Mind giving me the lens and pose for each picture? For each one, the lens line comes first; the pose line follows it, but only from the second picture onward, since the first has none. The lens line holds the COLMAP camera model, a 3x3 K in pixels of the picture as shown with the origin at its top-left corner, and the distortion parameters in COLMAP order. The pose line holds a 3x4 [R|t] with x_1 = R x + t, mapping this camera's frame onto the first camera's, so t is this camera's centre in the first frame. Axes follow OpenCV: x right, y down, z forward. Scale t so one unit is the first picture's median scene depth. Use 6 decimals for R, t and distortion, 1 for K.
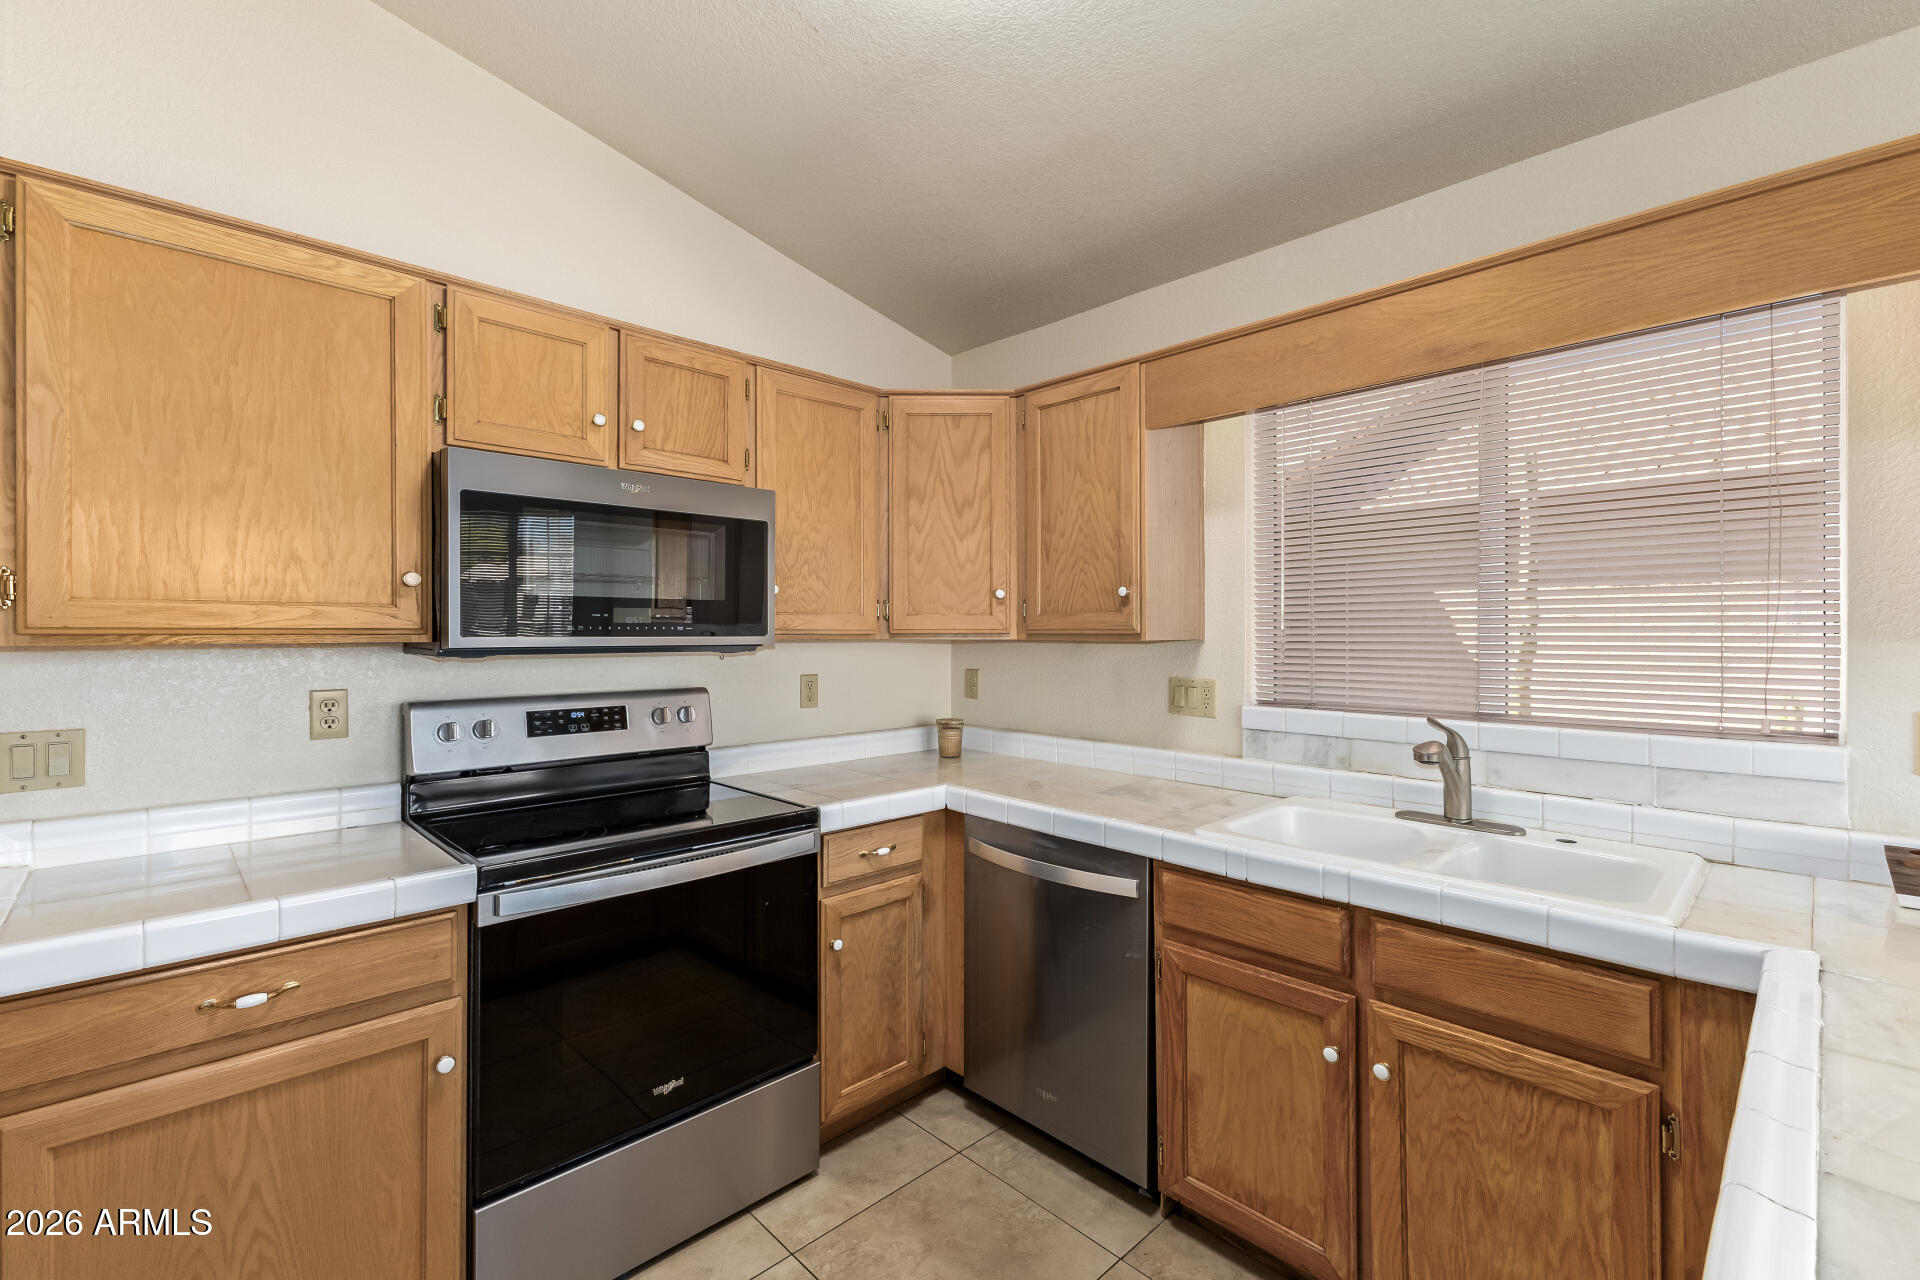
lens RADIAL K [[831.0, 0, 965.4], [0, 831.0, 634.5], [0, 0, 1]] dist [0.008688, -0.000405]
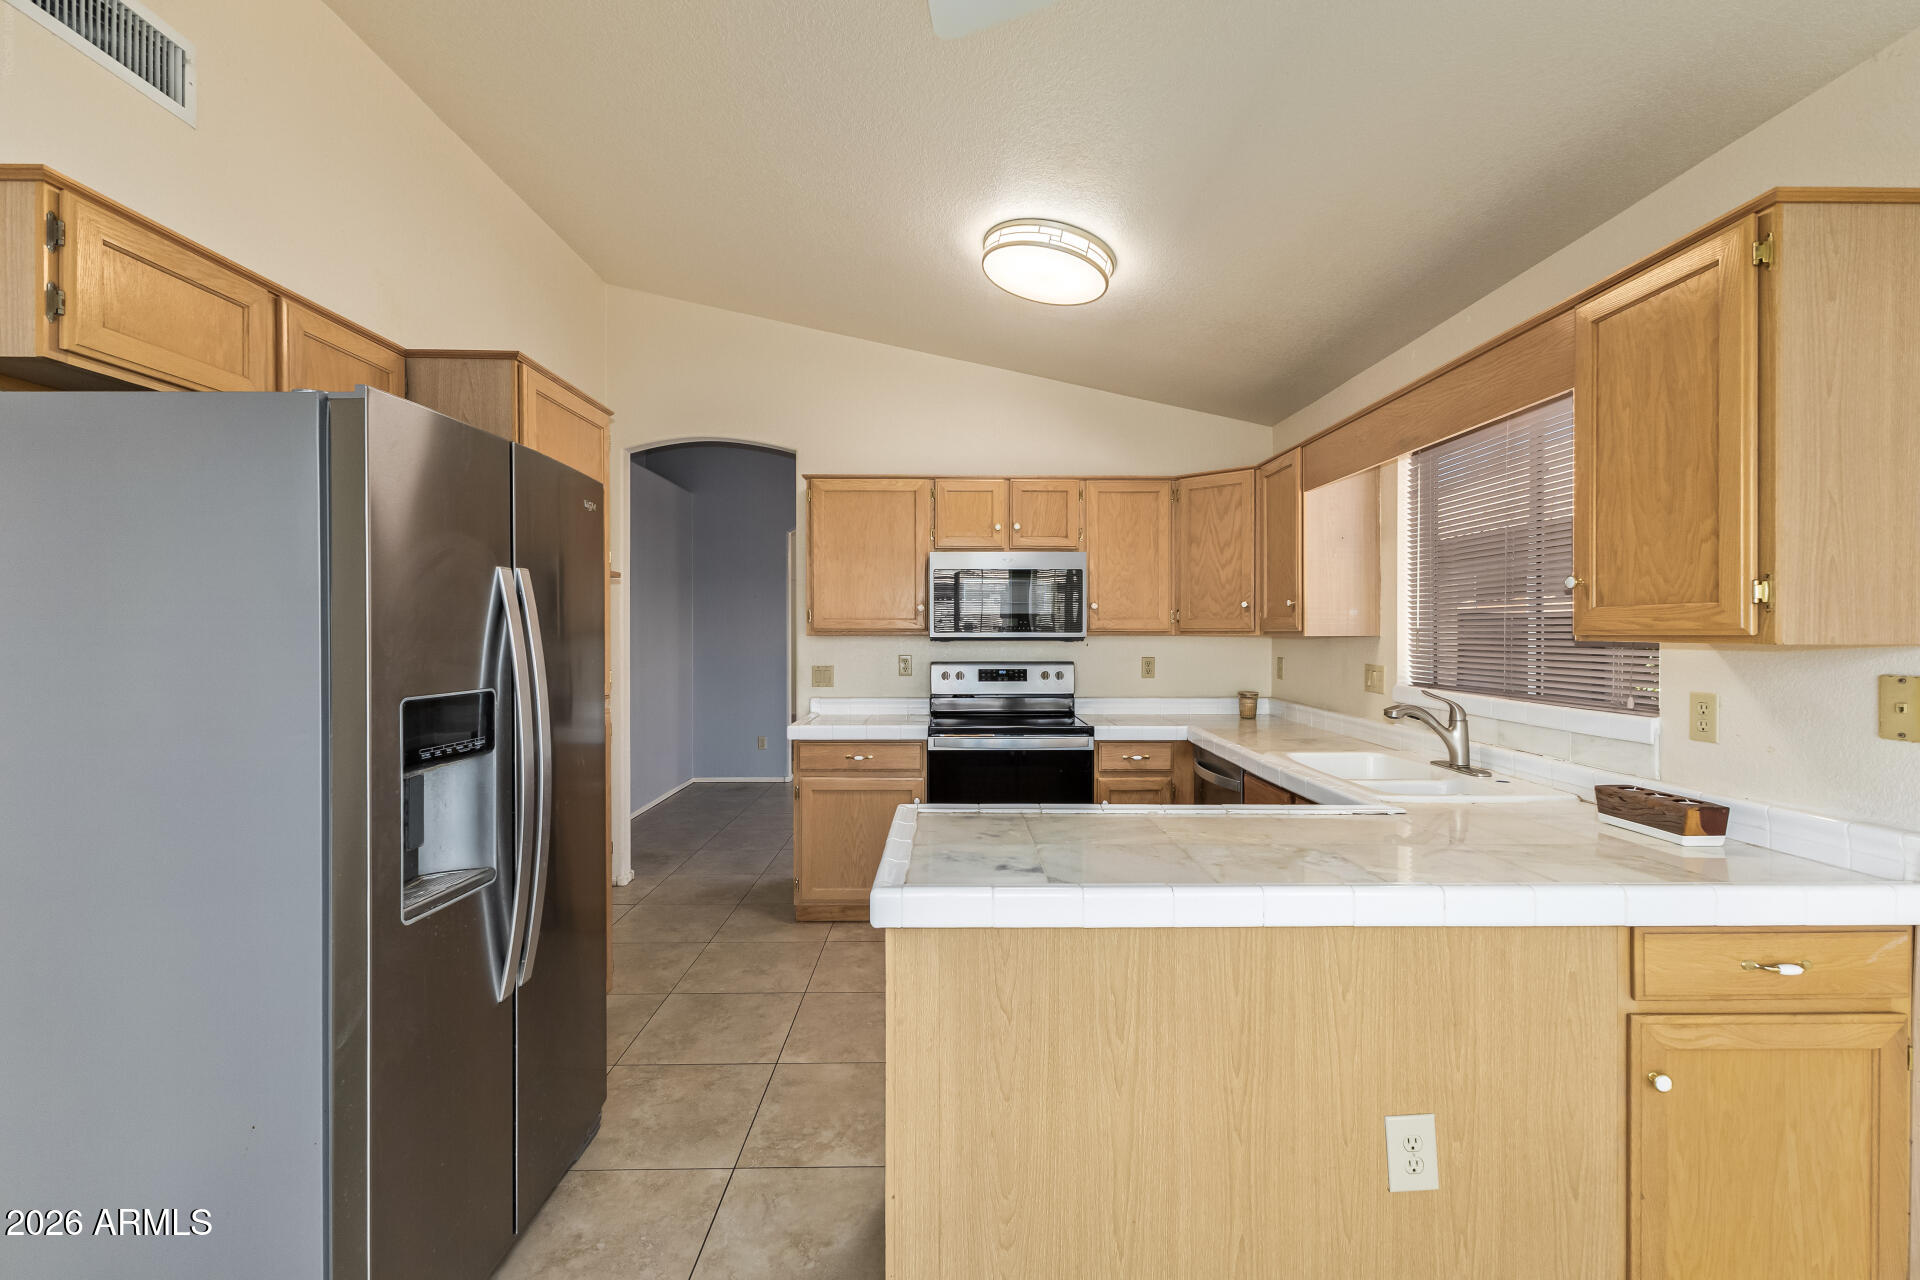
lens RADIAL K [[830.6, 0, 958.0], [0, 830.6, 633.8], [0, 0, 1]] dist [-0.000768, -0.000033]
pose [[0.723719, 0.003088, -0.690087, 0.803987], [-0.000971, 0.999994, 0.003457, -0.001125], [0.690094, -0.001832, 0.723718, -0.490719]]
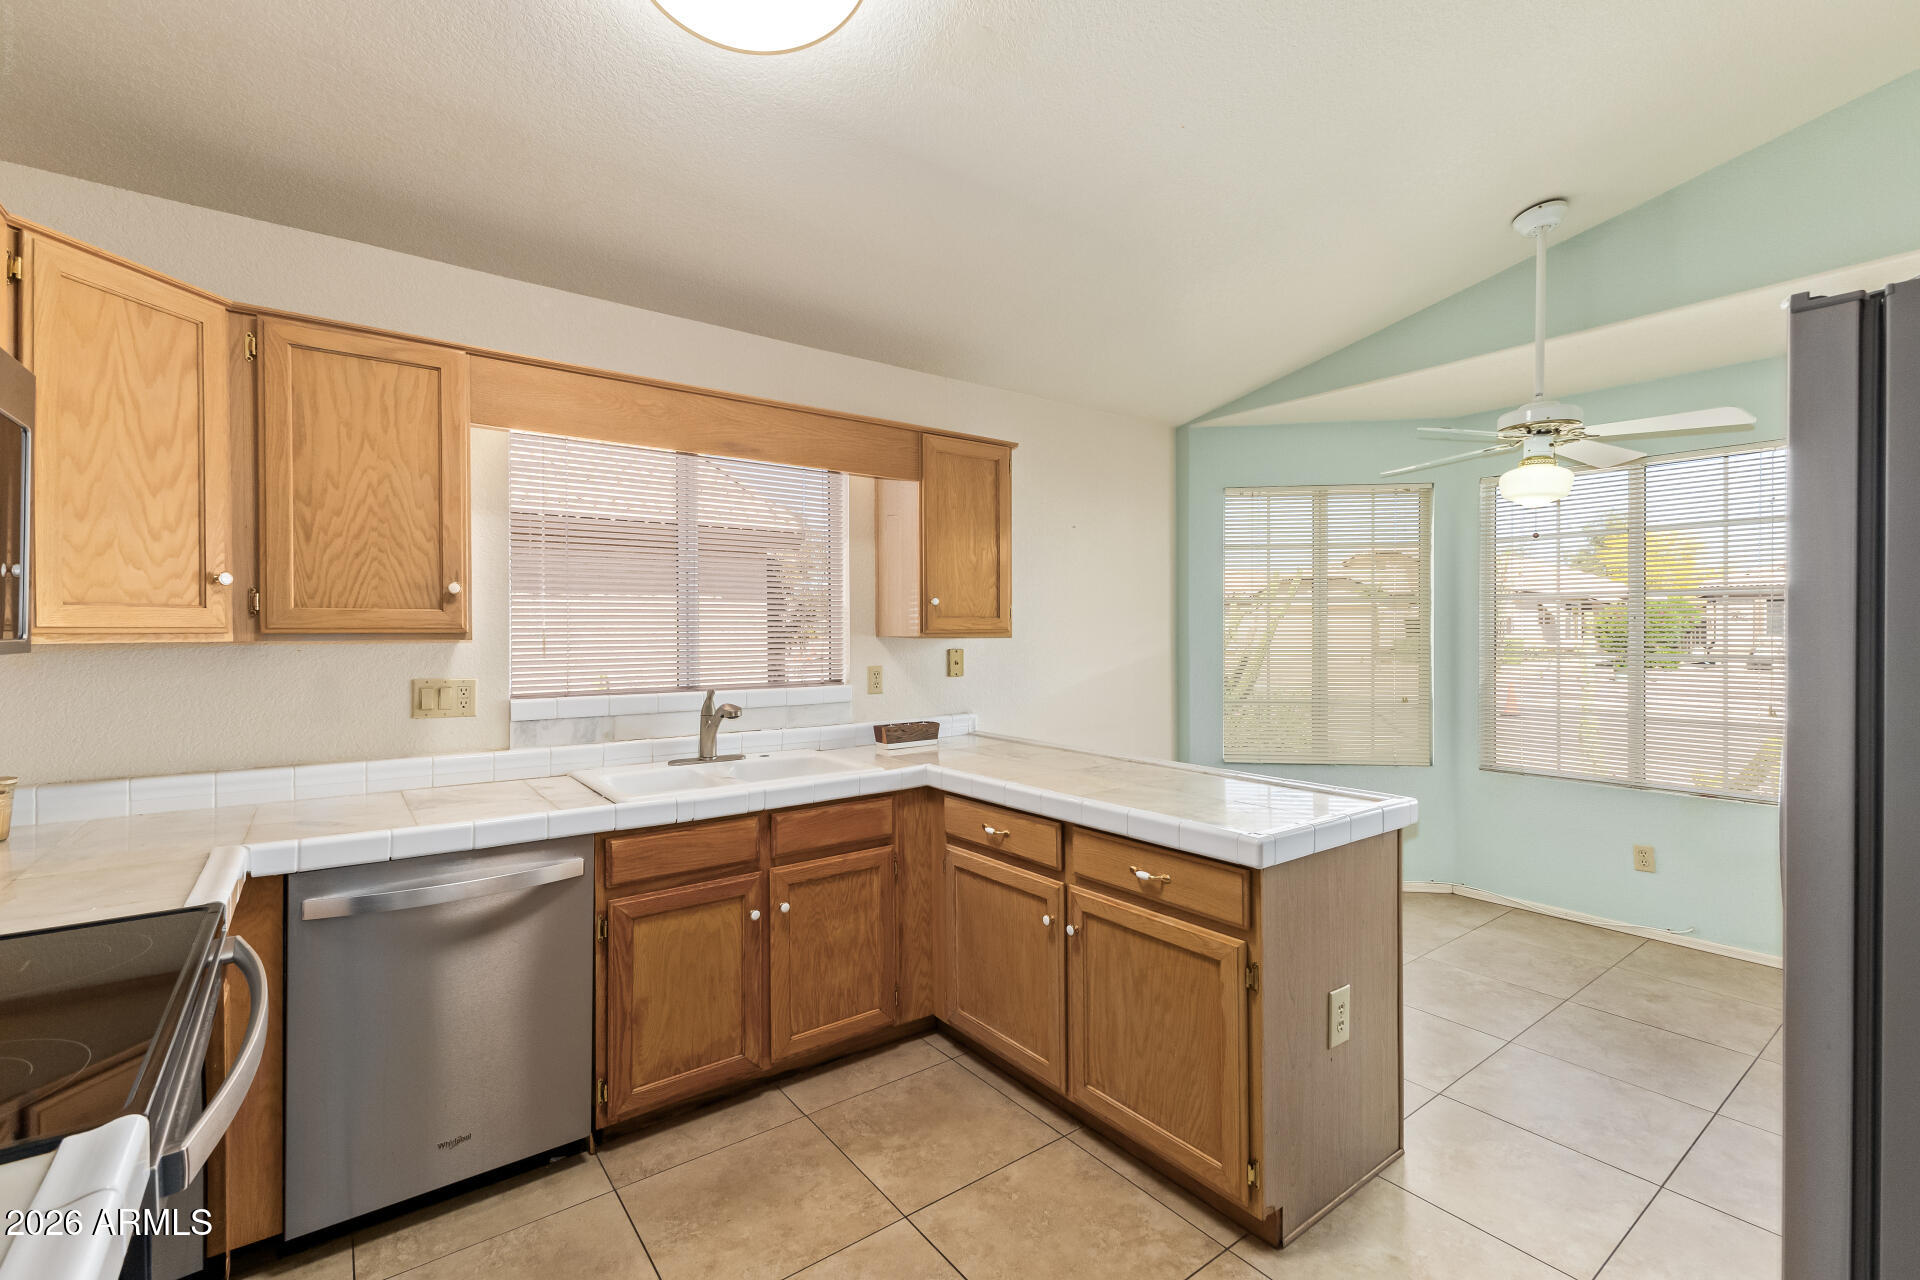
lens RADIAL K [[831.0, 0, 961.1], [0, 831.0, 632.1], [0, 0, 1]] dist [0.008688, -0.000405]
pose [[0.125186, -0.002667, 0.992130, -0.696169], [0.004501, 0.999988, 0.002120, -0.001358], [-0.992123, 0.004200, 0.125196, 0.317052]]
